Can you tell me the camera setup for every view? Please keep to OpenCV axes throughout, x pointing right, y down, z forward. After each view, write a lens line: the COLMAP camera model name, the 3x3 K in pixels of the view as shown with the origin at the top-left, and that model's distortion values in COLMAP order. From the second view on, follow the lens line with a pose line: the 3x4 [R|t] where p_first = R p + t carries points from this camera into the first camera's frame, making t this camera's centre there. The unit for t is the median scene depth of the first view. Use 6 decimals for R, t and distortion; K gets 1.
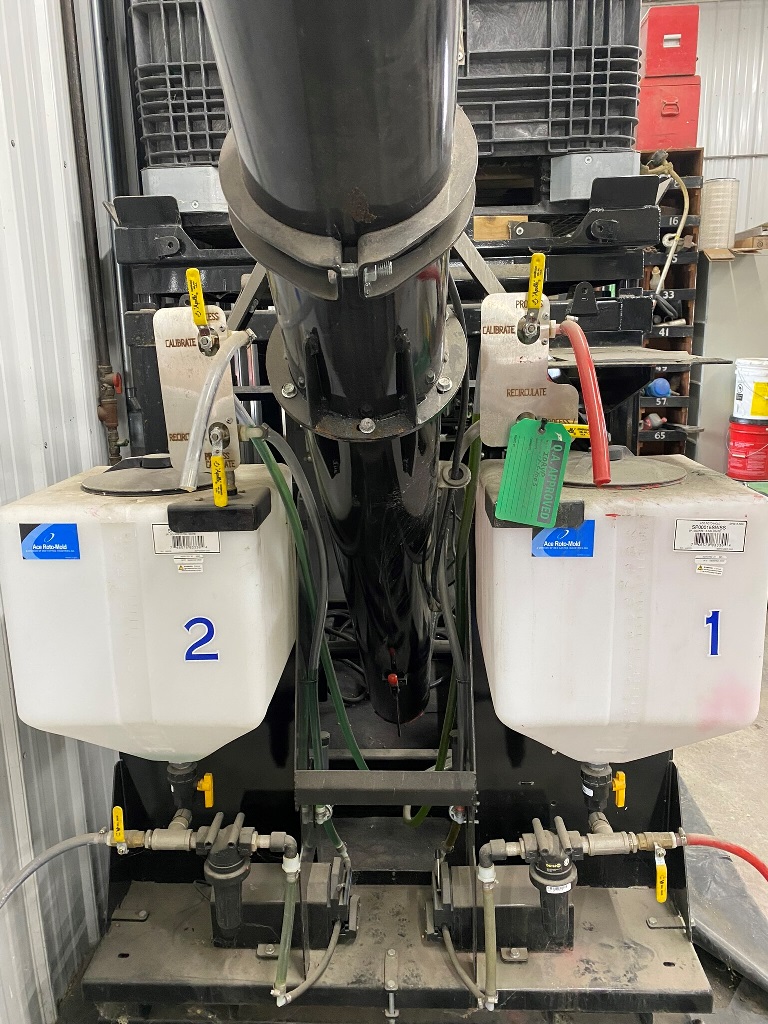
lens RADIAL K [[791.5, 0, 382.7], [0, 791.5, 482.8], [0, 0, 1]] dist [0.106200, -0.174719]
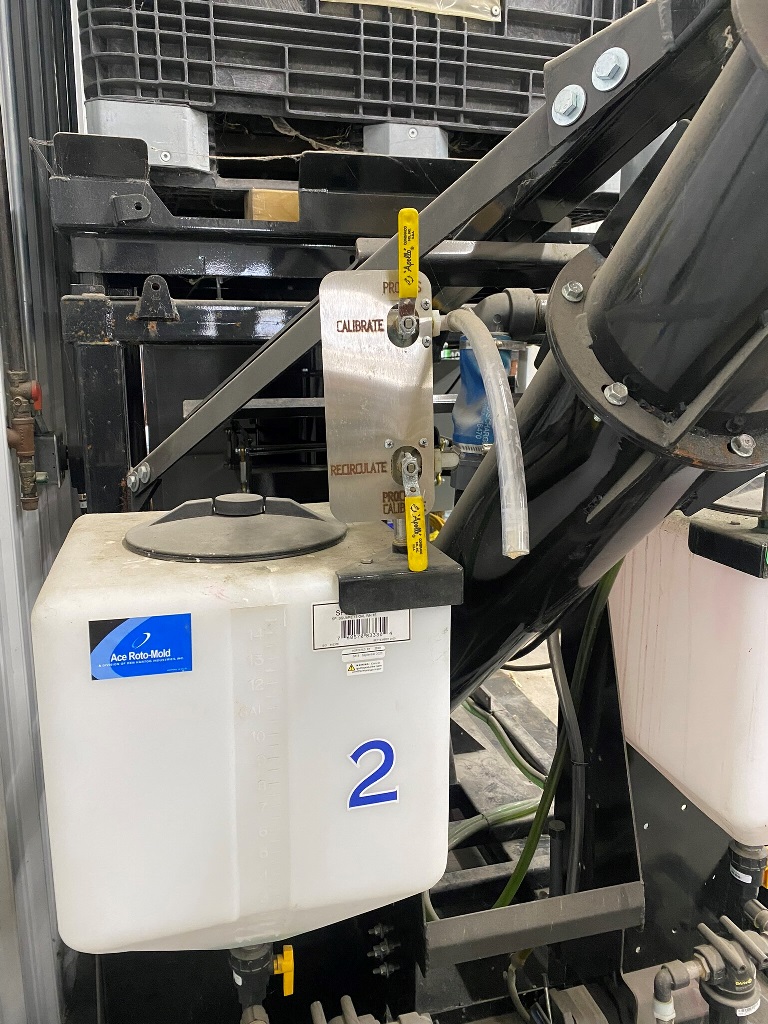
lens RADIAL K [[781.2, 0, 384.7], [0, 781.2, 484.8], [0, 0, 1]] dist [0.102765, -0.120176]
pose [[0.950039, -0.029662, 0.310720, -0.417253], [0.037688, 0.999092, -0.019858, -0.029782], [-0.309849, 0.030576, 0.950294, 0.366939]]
